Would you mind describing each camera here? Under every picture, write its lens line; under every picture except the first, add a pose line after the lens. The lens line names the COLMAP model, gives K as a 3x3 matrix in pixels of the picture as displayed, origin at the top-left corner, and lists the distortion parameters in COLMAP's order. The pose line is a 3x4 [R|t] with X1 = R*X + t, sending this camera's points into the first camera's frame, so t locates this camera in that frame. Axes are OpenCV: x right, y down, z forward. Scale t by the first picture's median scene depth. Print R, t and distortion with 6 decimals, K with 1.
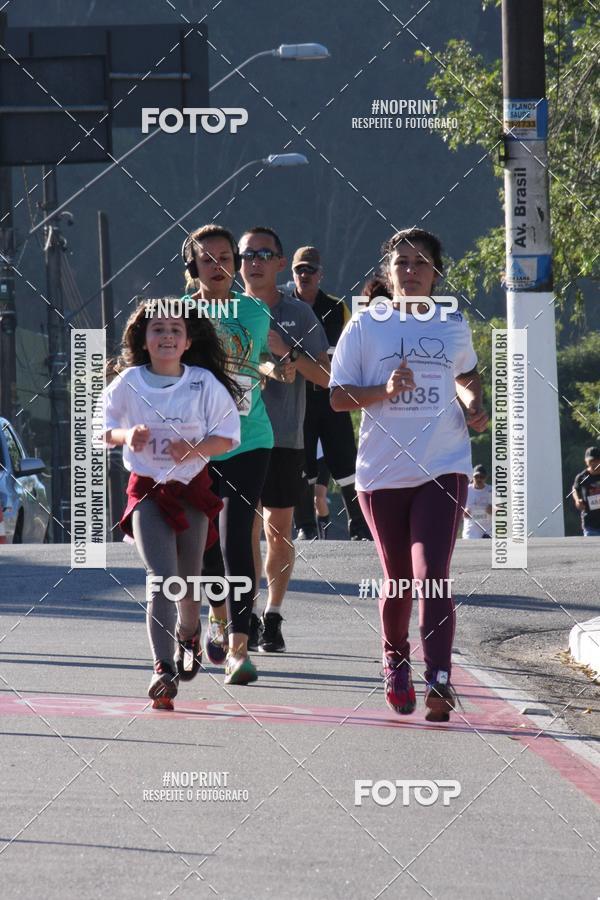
lens RADIAL K [[5826.8, 0, 300.0], [0, 5826.8, 450.0], [0, 0, 1]] dist [2.036865, -6.547496]
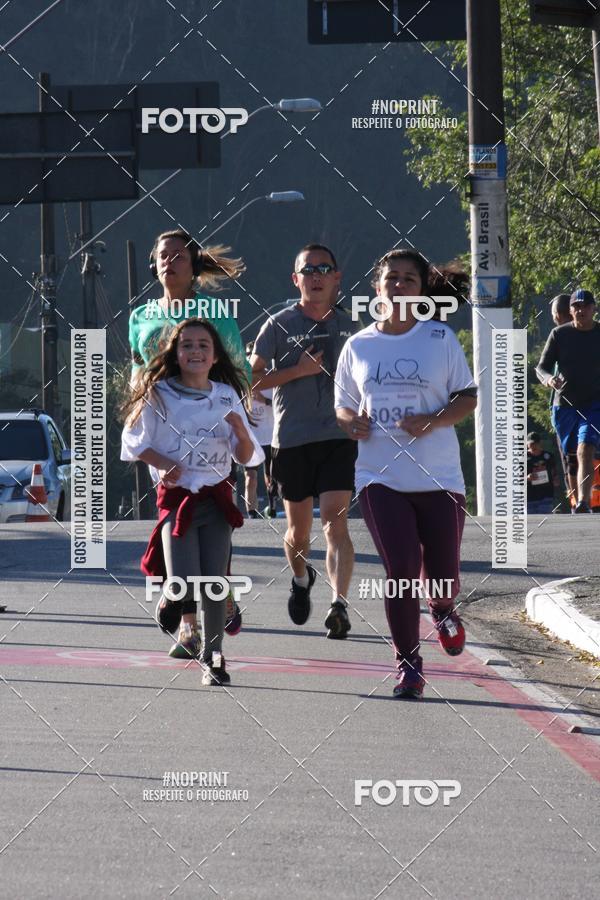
lens RADIAL K [[5827.0, 0, 283.7], [0, 5827.0, 448.9], [0, 0, 1]] dist [2.284841, -28.061180]
pose [[0.999995, -0.001614, -0.002849, 0.000567], [0.001613, 0.999999, -0.000194, 0.001638], [0.002849, 0.000190, 0.999996, -0.181167]]
